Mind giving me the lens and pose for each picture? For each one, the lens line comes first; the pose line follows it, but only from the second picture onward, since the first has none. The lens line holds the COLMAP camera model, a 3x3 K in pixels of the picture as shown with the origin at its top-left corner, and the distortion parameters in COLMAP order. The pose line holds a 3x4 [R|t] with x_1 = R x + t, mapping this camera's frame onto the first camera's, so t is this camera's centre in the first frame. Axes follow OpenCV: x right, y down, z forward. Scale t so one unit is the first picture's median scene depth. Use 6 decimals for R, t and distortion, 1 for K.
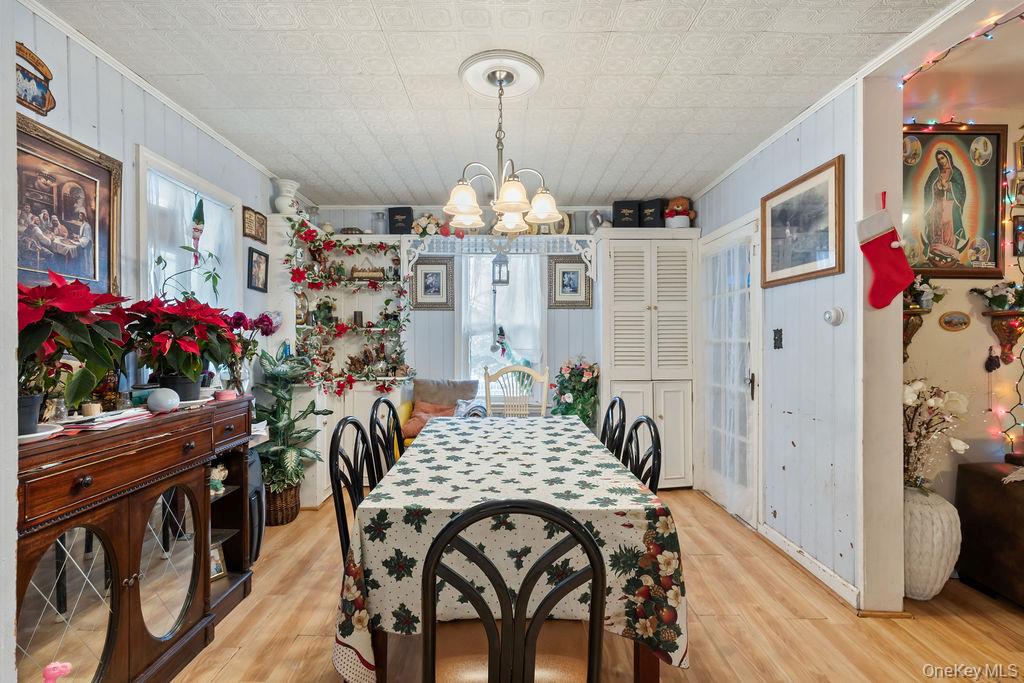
lens RADIAL K [[475.6, 0, 510.1], [0, 475.6, 342.3], [0, 0, 1]] dist [-0.003168, -0.000131]
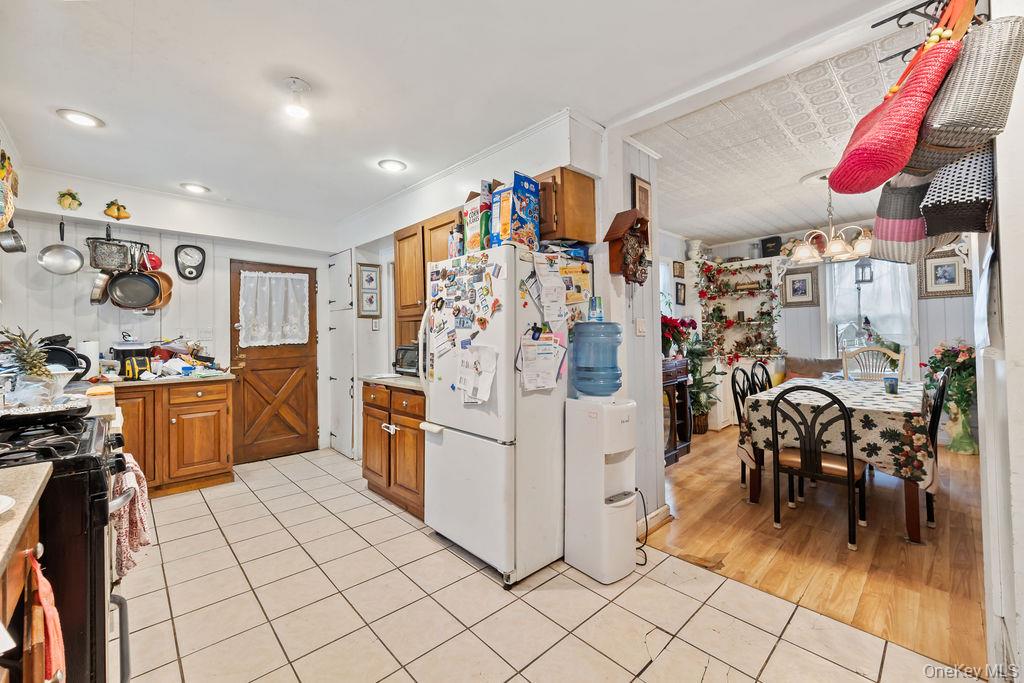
lens RADIAL K [[412.7, 0, 508.2], [0, 412.7, 330.3], [0, 0, 1]] dist [-0.001138, -0.000191]
pose [[0.682804, -0.025718, -0.730149, 0.138488], [0.021920, 0.999651, -0.014712, -0.001774], [0.730273, -0.005959, 0.683129, -0.459526]]
